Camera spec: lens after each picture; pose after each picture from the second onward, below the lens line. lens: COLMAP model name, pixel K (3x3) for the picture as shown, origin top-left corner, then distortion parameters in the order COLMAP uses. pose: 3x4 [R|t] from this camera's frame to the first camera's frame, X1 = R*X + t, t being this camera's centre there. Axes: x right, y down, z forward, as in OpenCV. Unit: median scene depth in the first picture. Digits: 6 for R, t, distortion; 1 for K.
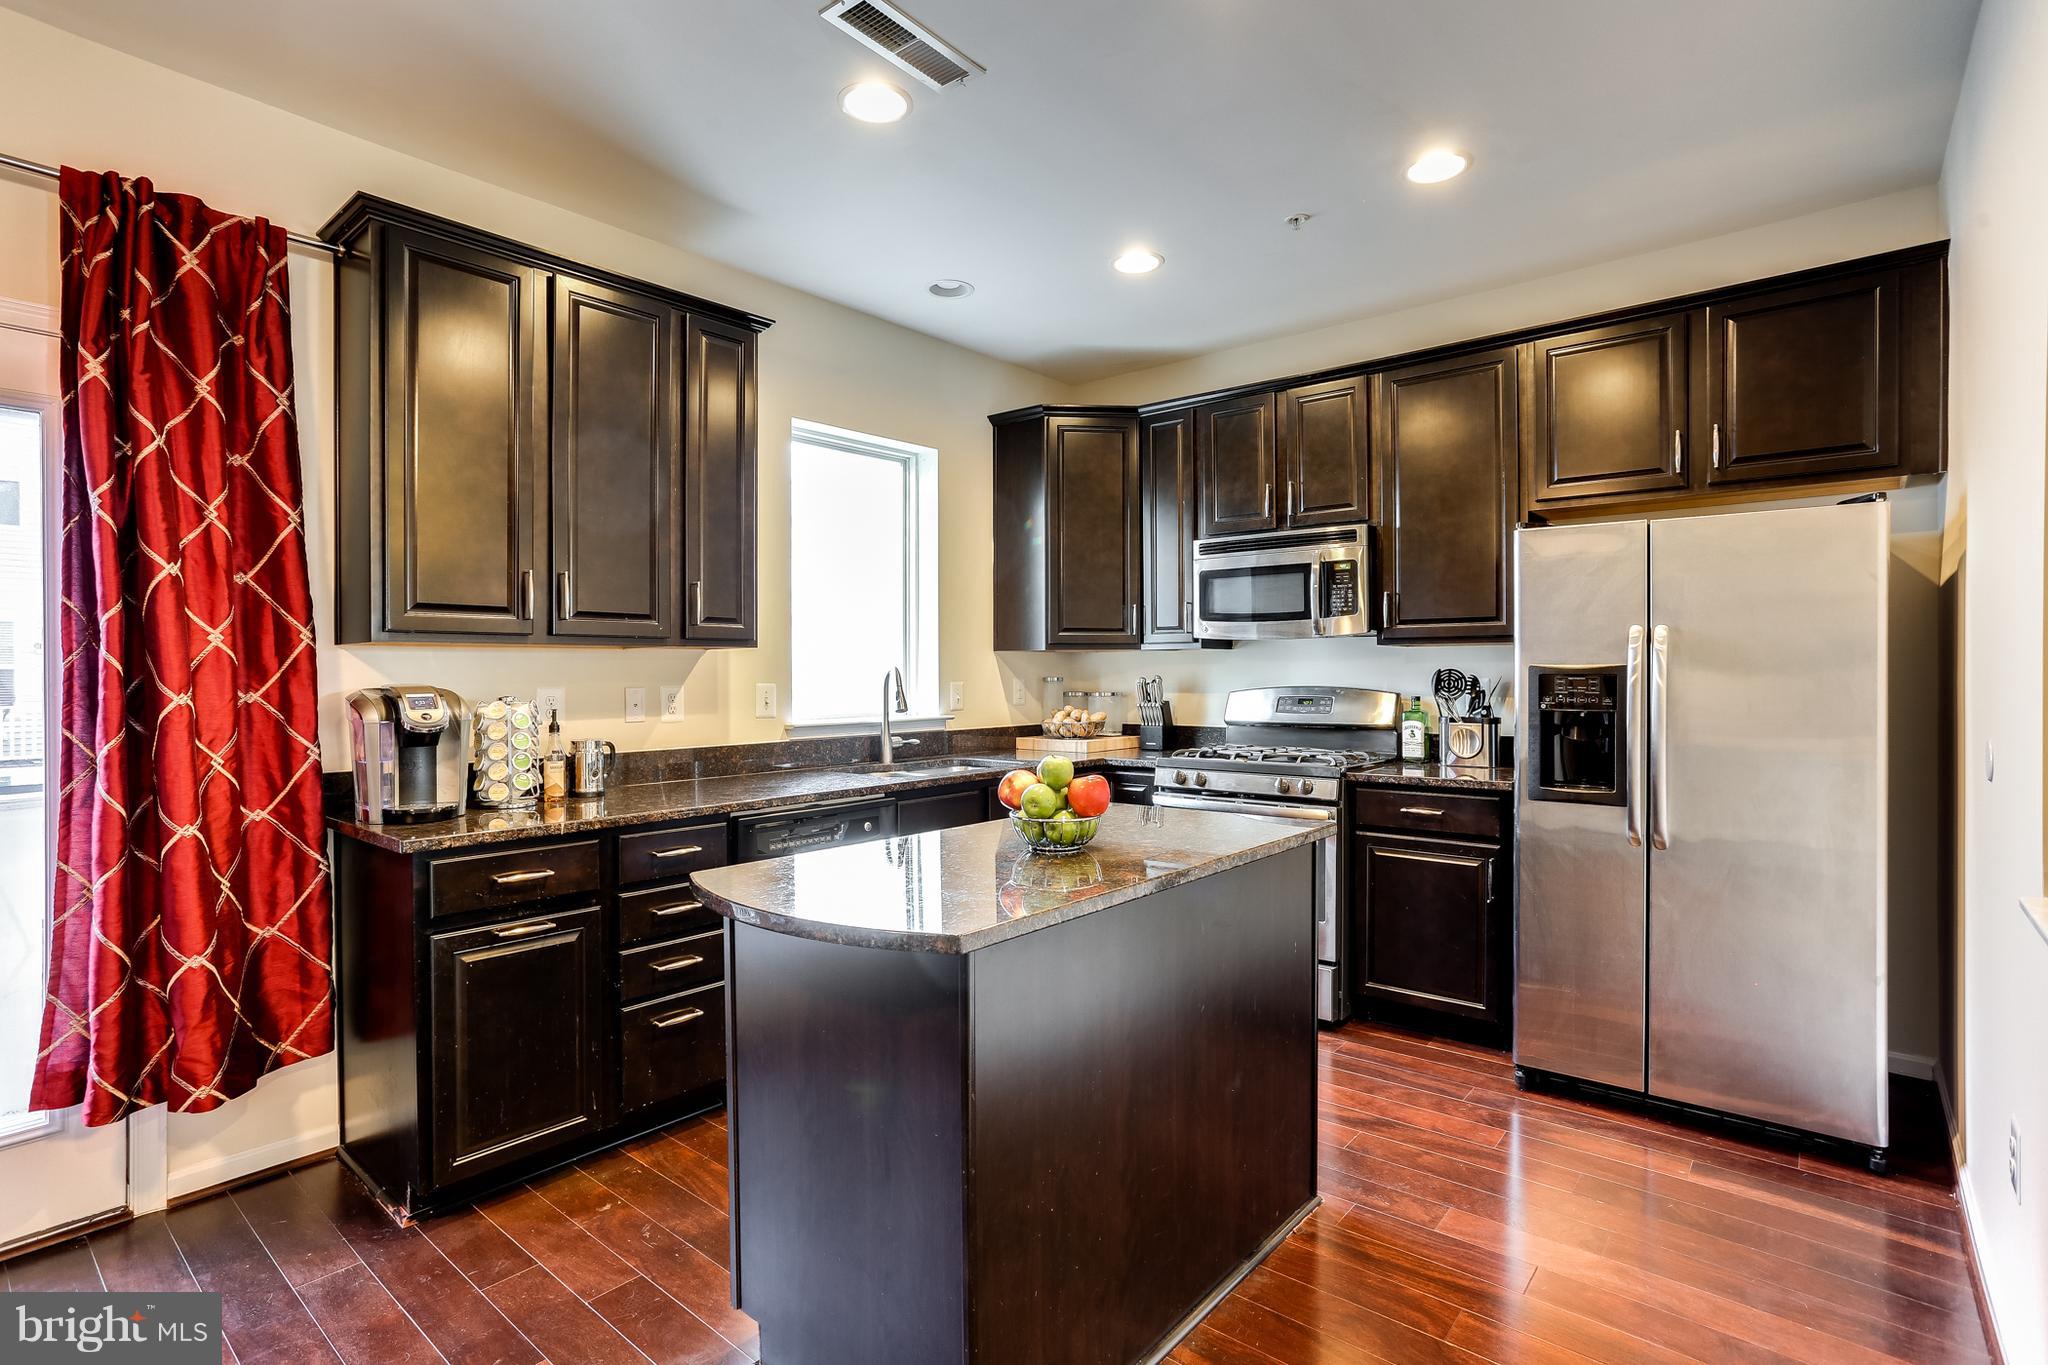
lens RADIAL K [[994.2, 0, 1018.4], [0, 994.2, 676.8], [0, 0, 1]] dist [-0.040328, 0.022686]
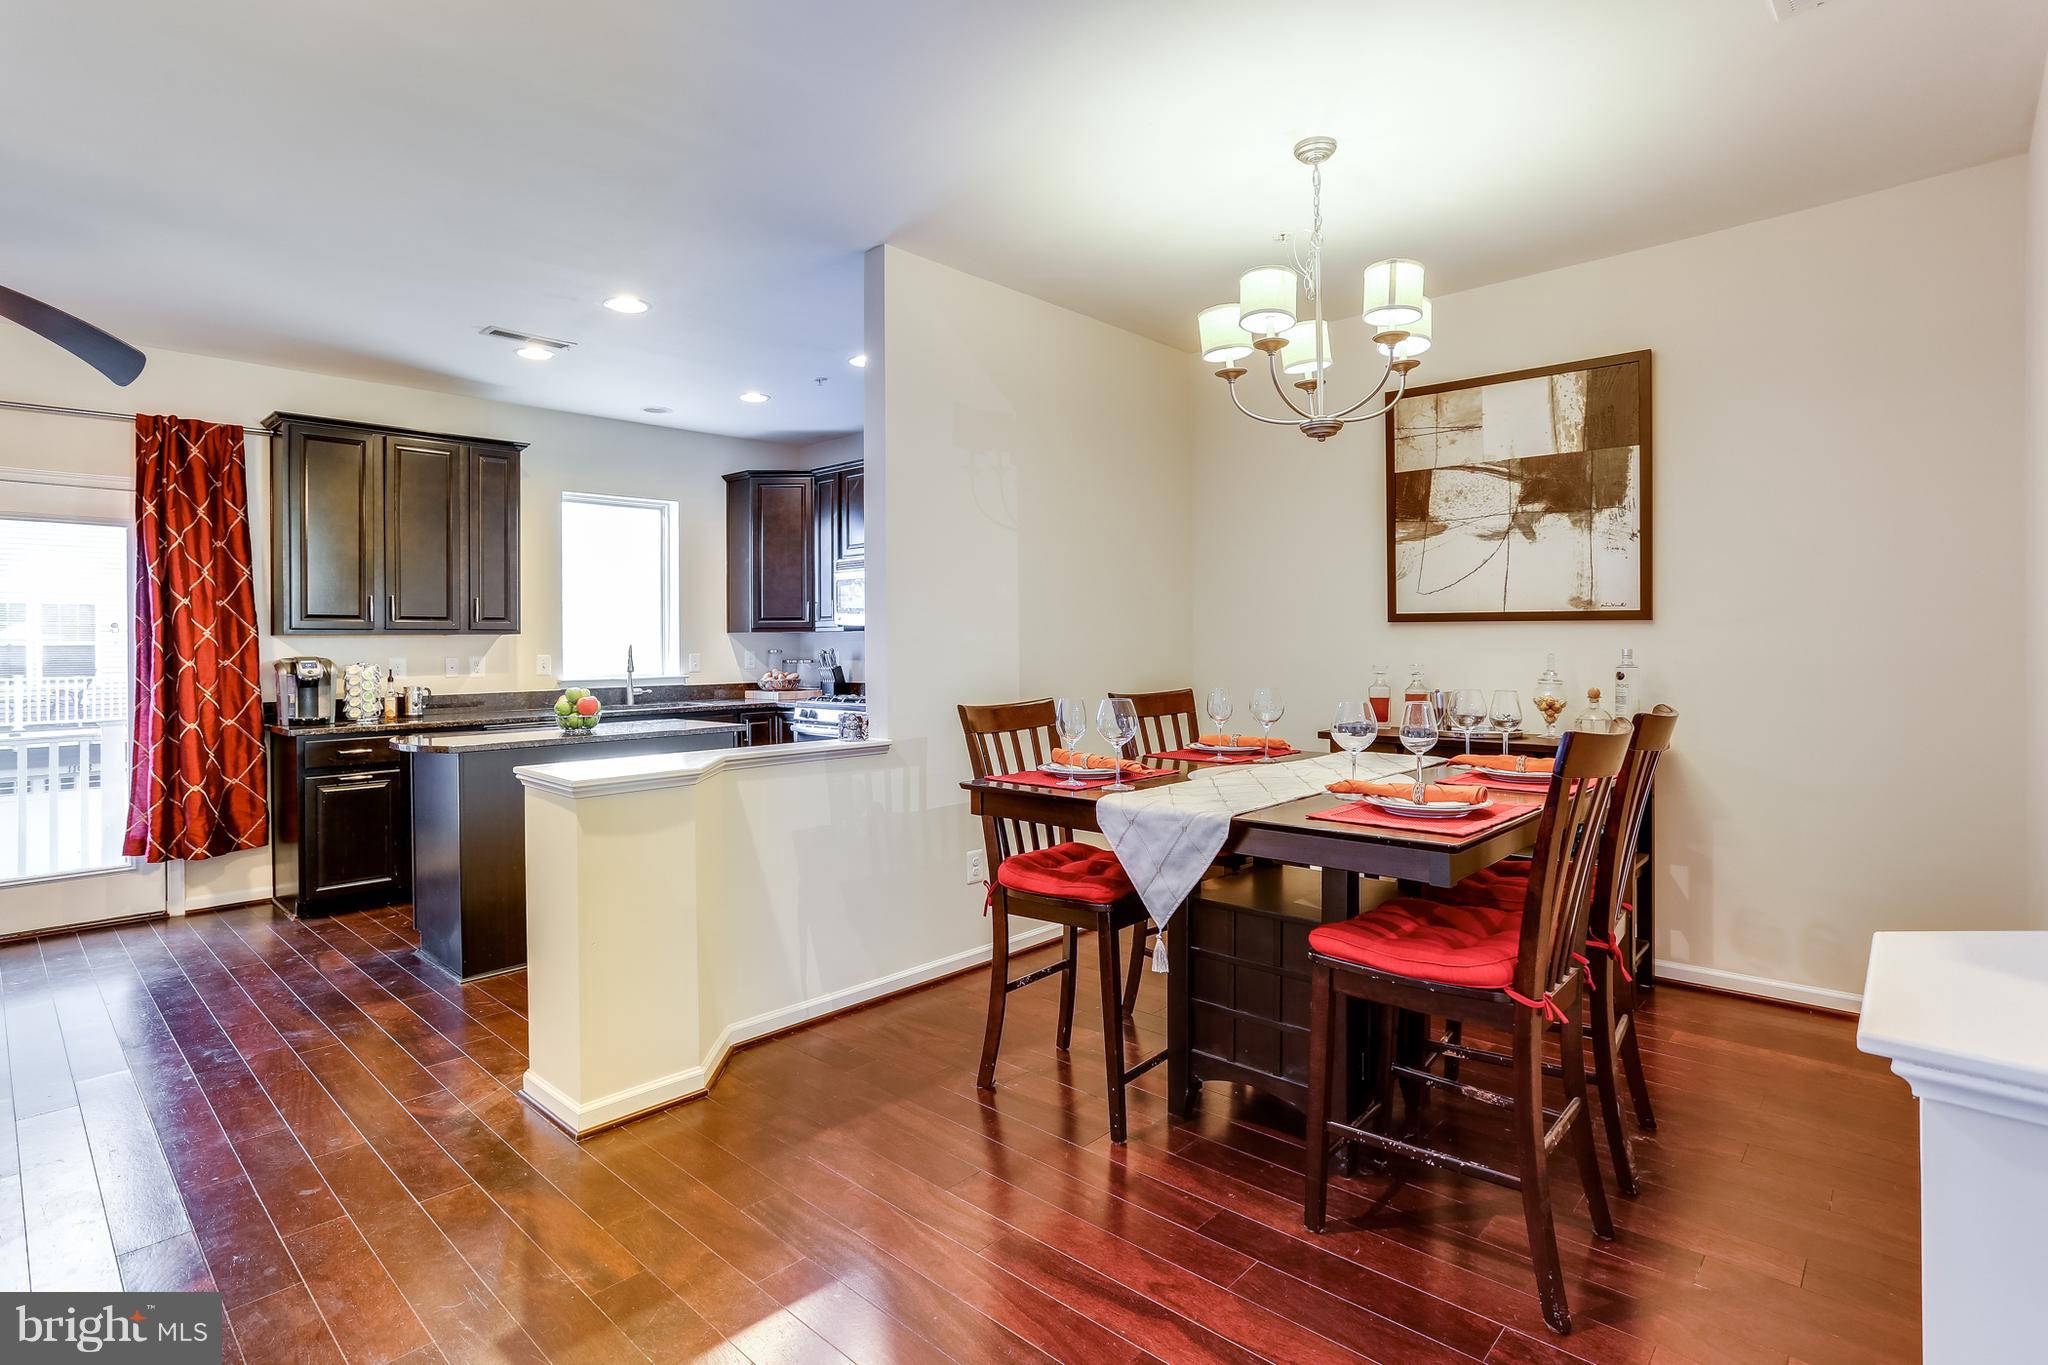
lens RADIAL K [[1043.9, 0, 1028.1], [0, 1043.9, 641.7], [0, 0, 1]] dist [-0.002626, 0.001111]
pose [[0.997837, -0.004786, -0.065565, 1.002560], [0.004432, 0.999975, -0.005541, -0.002966], [0.065590, 0.005238, 0.997833, -1.029402]]
